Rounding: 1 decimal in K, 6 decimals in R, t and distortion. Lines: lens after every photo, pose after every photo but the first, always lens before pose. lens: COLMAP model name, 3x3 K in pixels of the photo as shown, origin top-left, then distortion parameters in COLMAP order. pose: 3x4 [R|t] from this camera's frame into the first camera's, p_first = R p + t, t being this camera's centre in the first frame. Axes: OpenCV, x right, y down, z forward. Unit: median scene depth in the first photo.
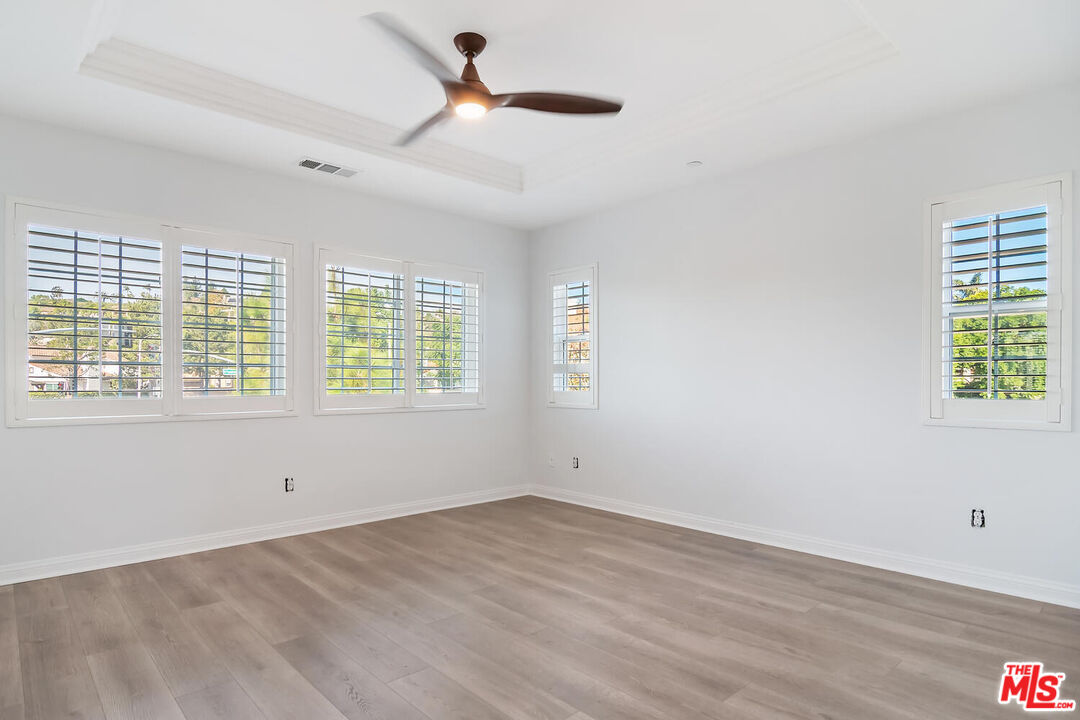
lens RADIAL K [[585.7, 0, 527.3], [0, 585.7, 377.3], [0, 0, 1]] dist [-0.010481, -0.001577]
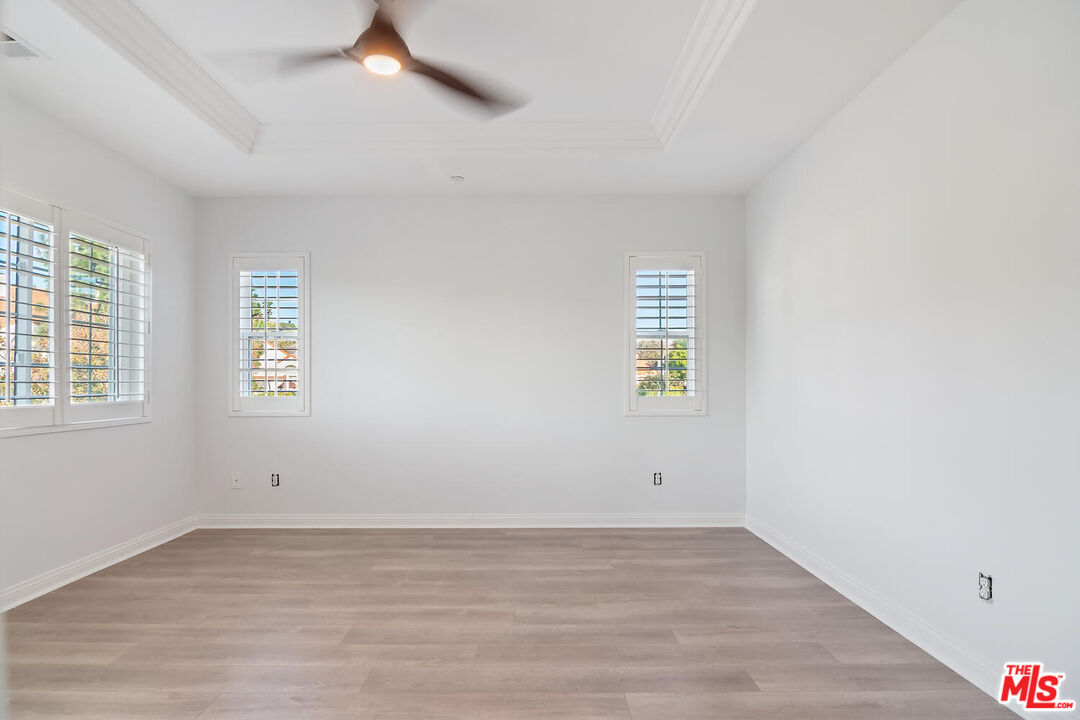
lens RADIAL K [[585.7, 0, 524.9], [0, 585.7, 377.0], [0, 0, 1]] dist [-0.010481, -0.001577]
pose [[0.678470, 0.005624, 0.734607, -0.466524], [-0.001881, 0.999981, -0.005918, -0.001657], [-0.734626, 0.002633, 0.678467, 0.228376]]
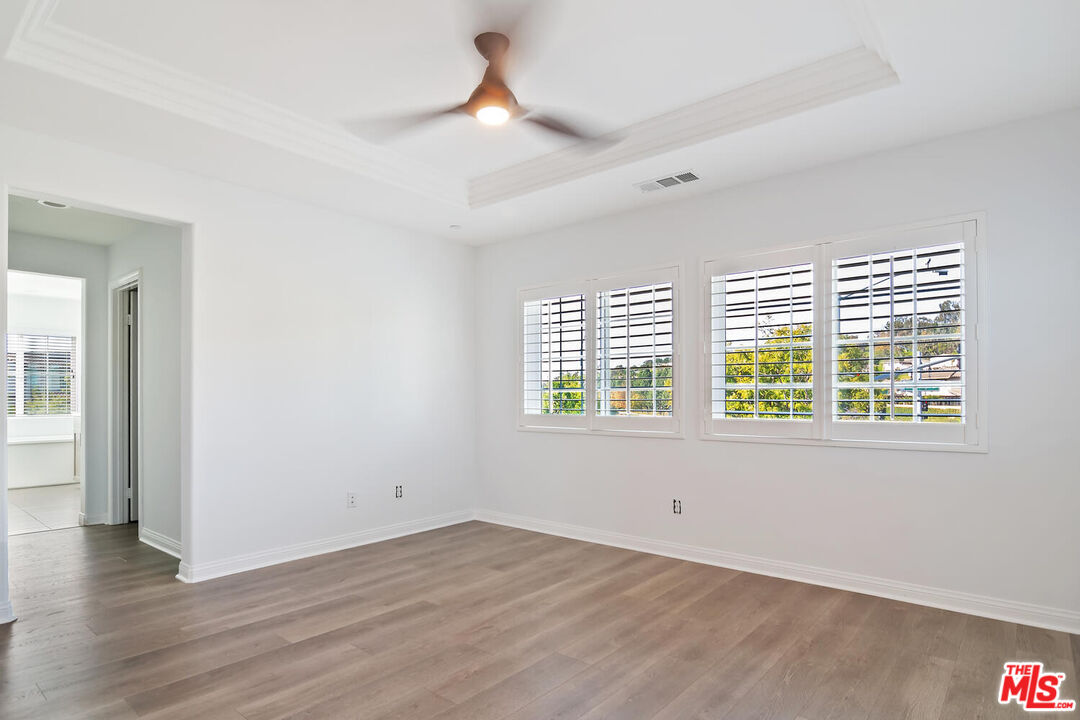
lens RADIAL K [[585.7, 0, 532.8], [0, 585.7, 397.2], [0, 0, 1]] dist [-0.010481, -0.001577]
pose [[0.148877, 0.005963, -0.988838, 0.667642], [0.004214, 0.999969, 0.006665, -0.012769], [0.988847, -0.005160, 0.148847, 0.751452]]
